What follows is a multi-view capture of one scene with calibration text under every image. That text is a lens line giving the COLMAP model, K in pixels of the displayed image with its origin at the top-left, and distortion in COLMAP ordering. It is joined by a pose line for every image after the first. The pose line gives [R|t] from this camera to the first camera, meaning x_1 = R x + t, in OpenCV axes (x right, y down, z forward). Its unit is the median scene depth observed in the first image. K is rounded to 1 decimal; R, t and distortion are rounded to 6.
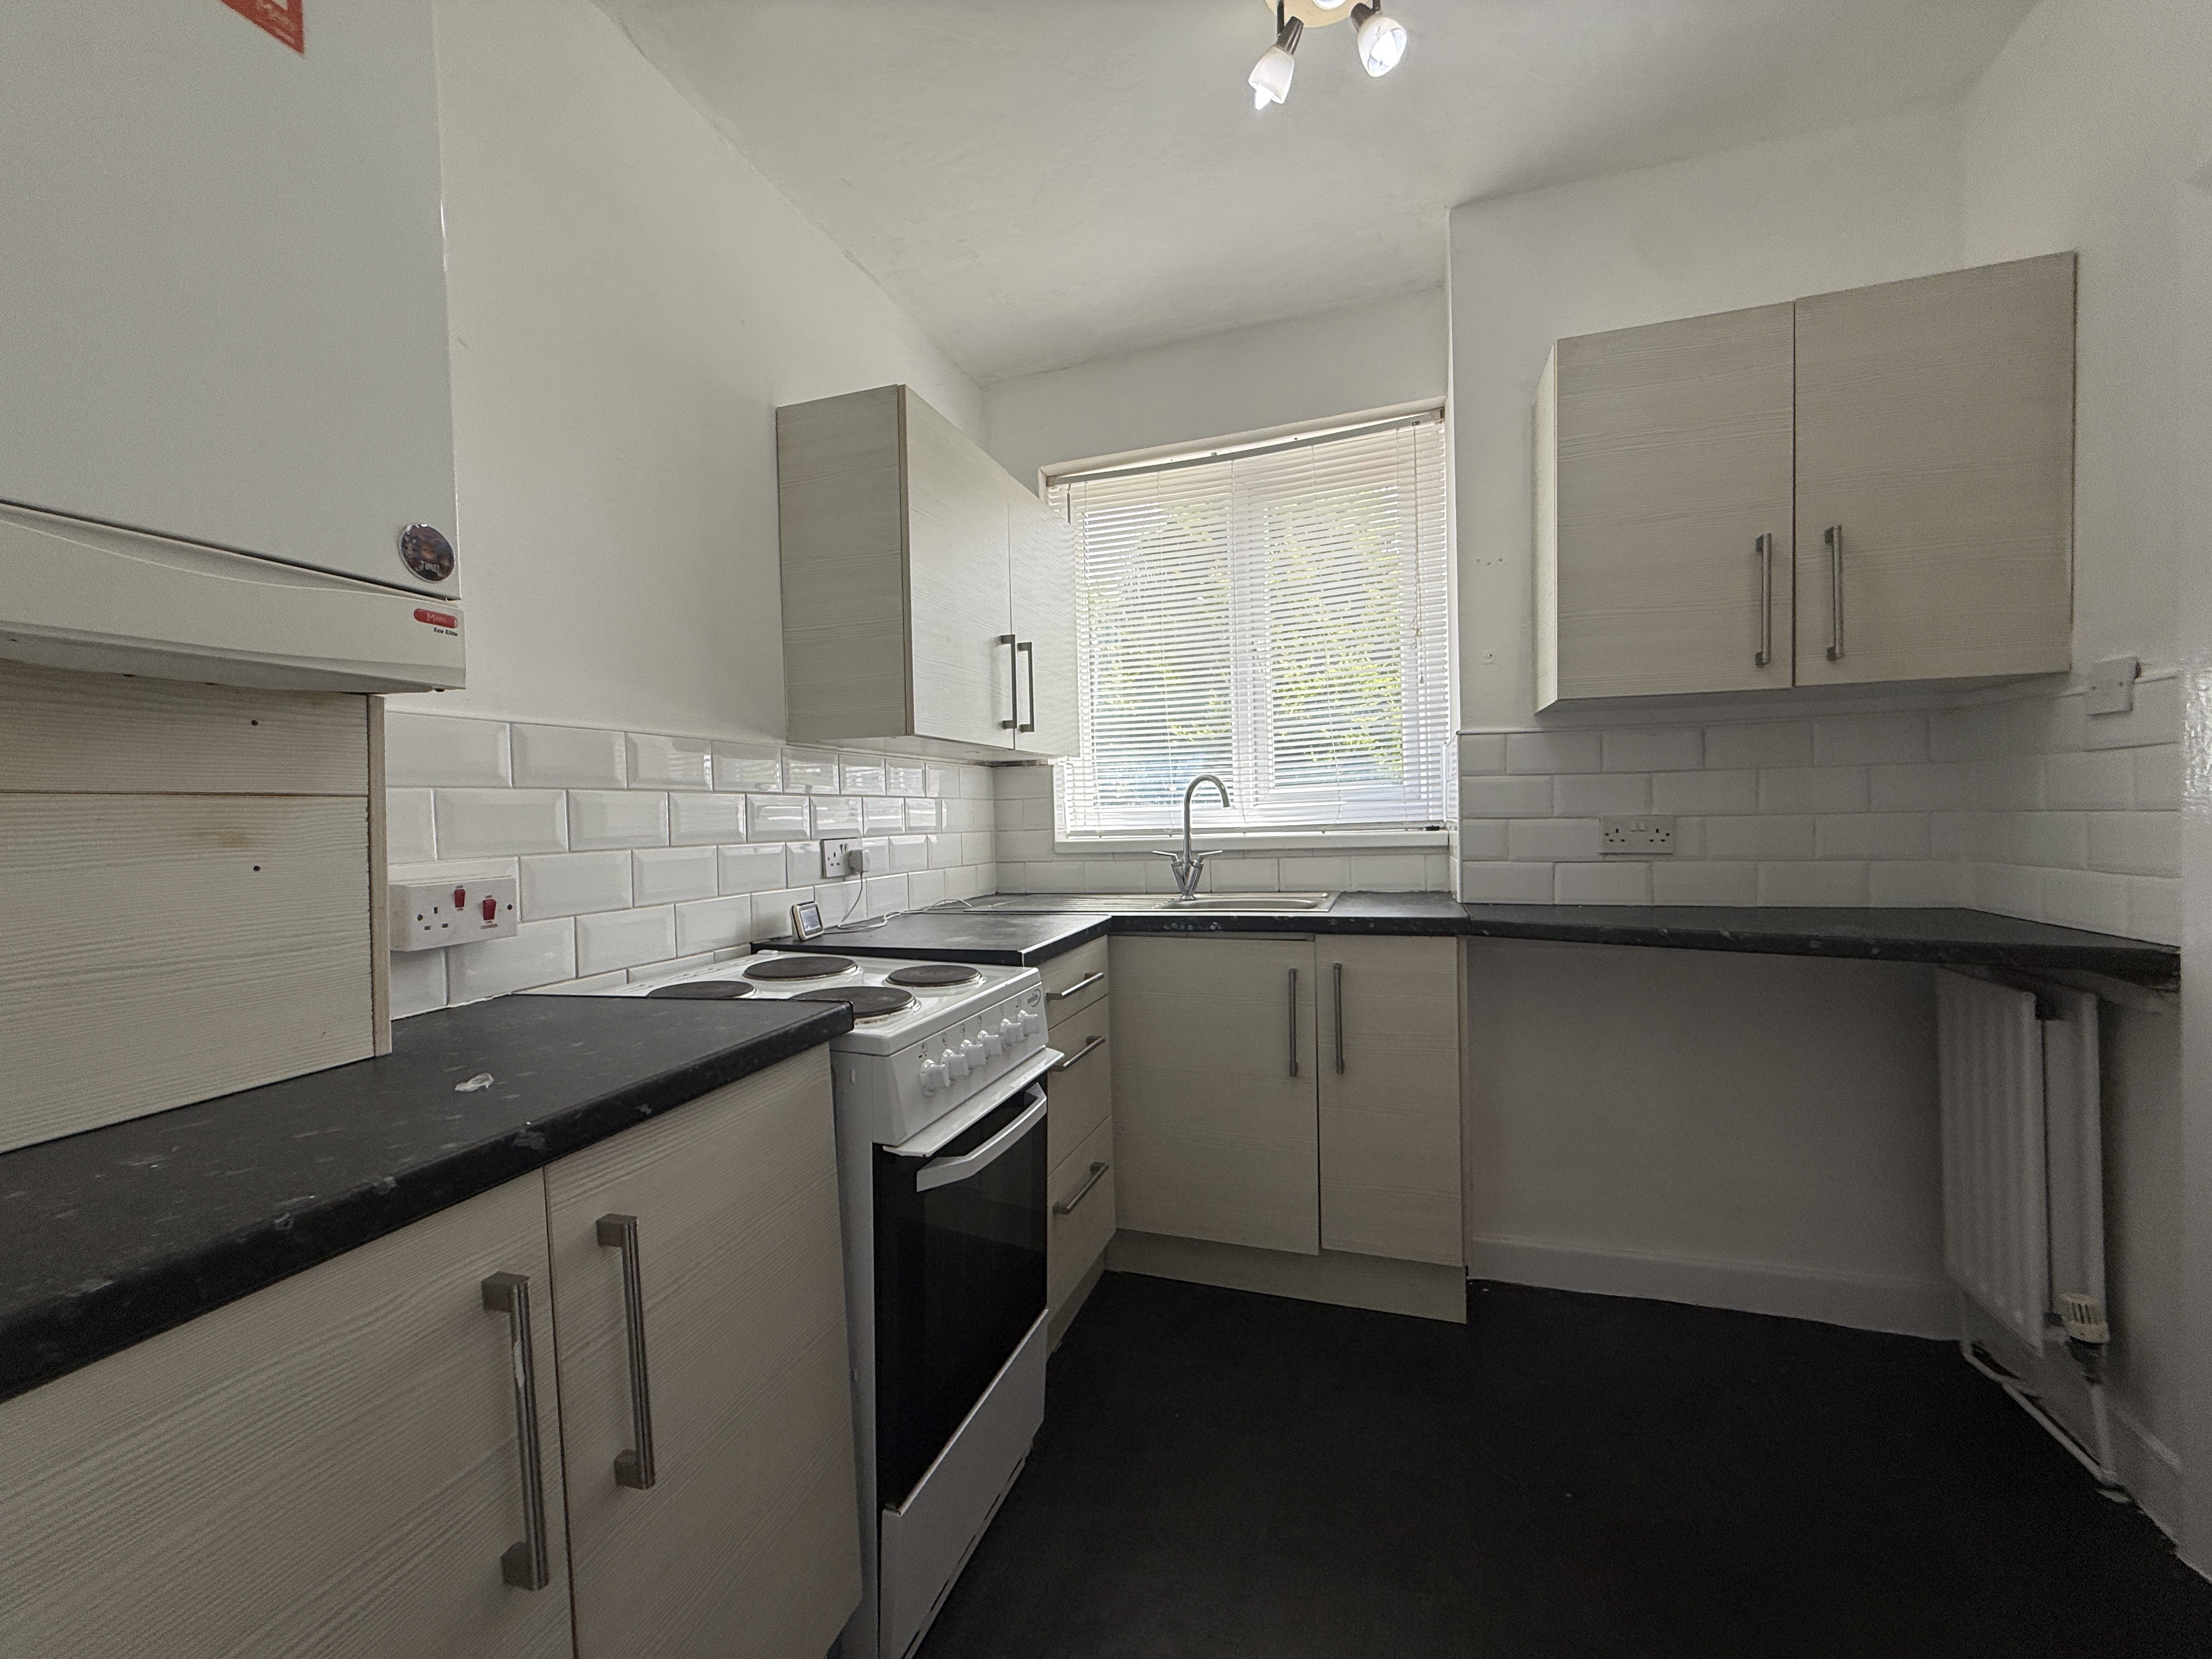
lens RADIAL K [[880.1, 0, 1099.5], [0, 880.1, 827.8], [0, 0, 1]] dist [-0.002152, -0.000080]
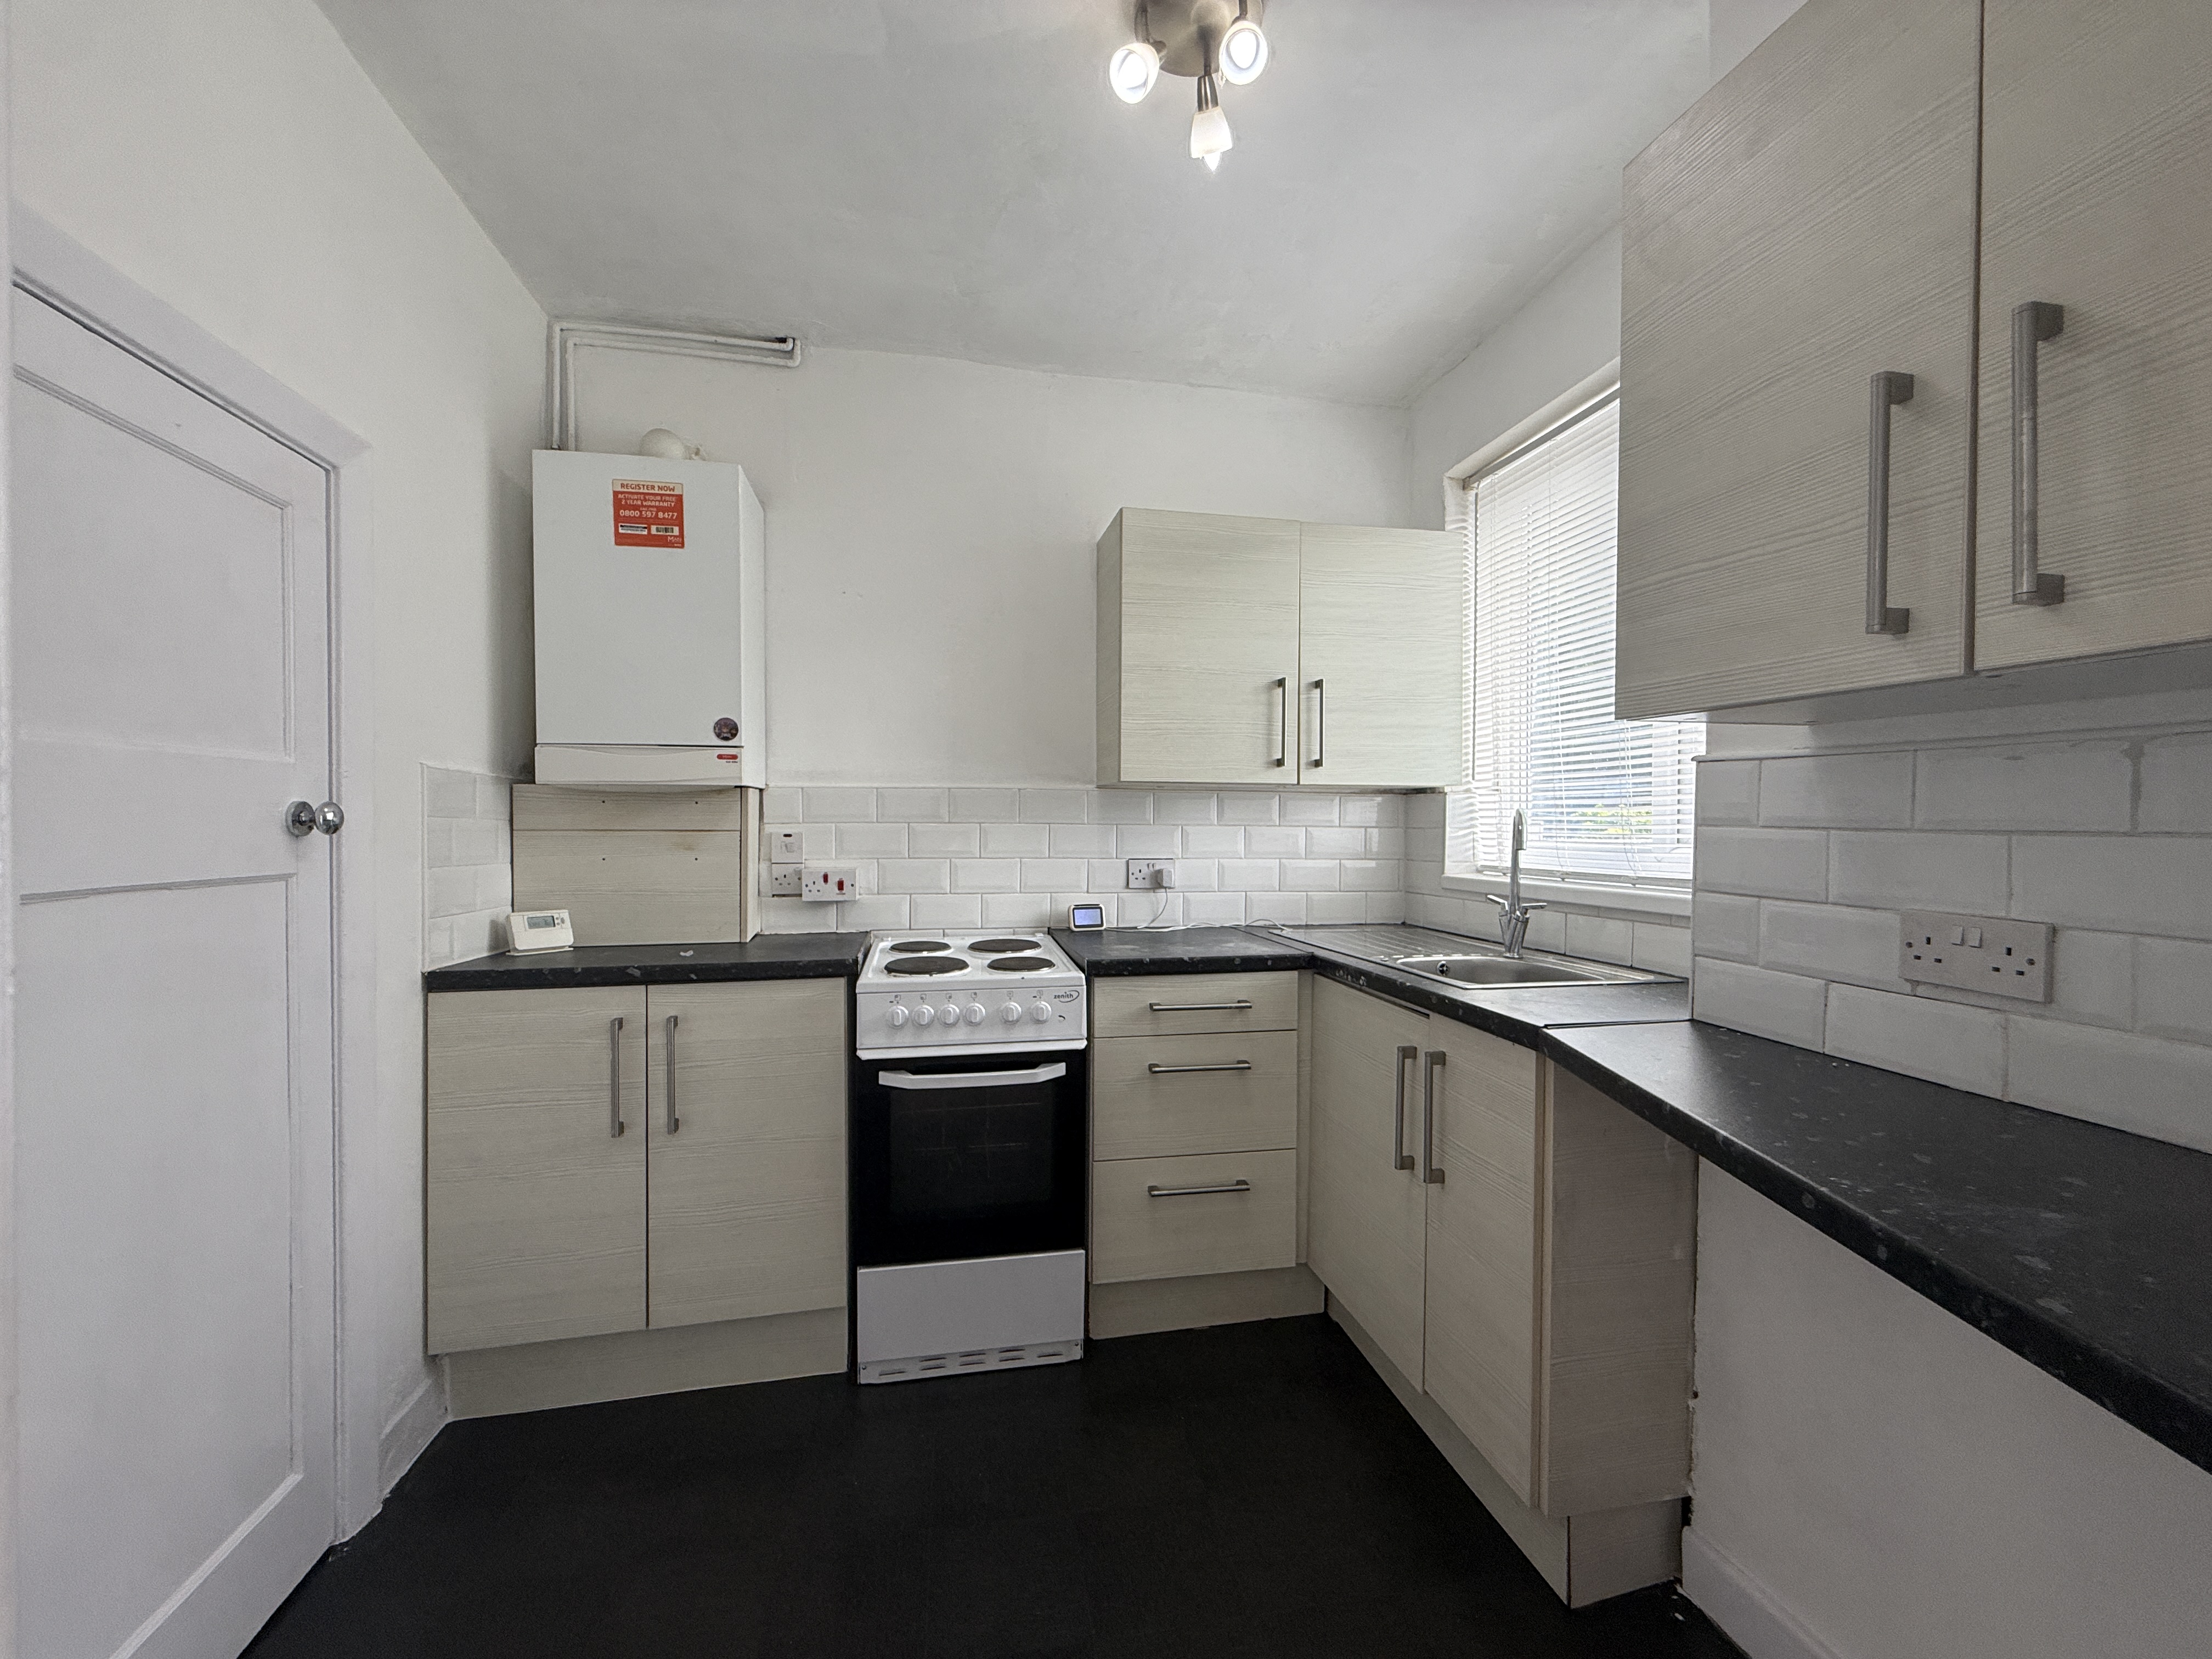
lens RADIAL K [[880.1, 0, 1099.5], [0, 880.1, 827.8], [0, 0, 1]] dist [-0.002152, -0.000080]
pose [[0.505511, 0.034930, -0.862113, 0.802672], [-0.033418, 0.999223, 0.020890, -0.059787], [0.862173, 0.018250, 0.506285, 0.305454]]
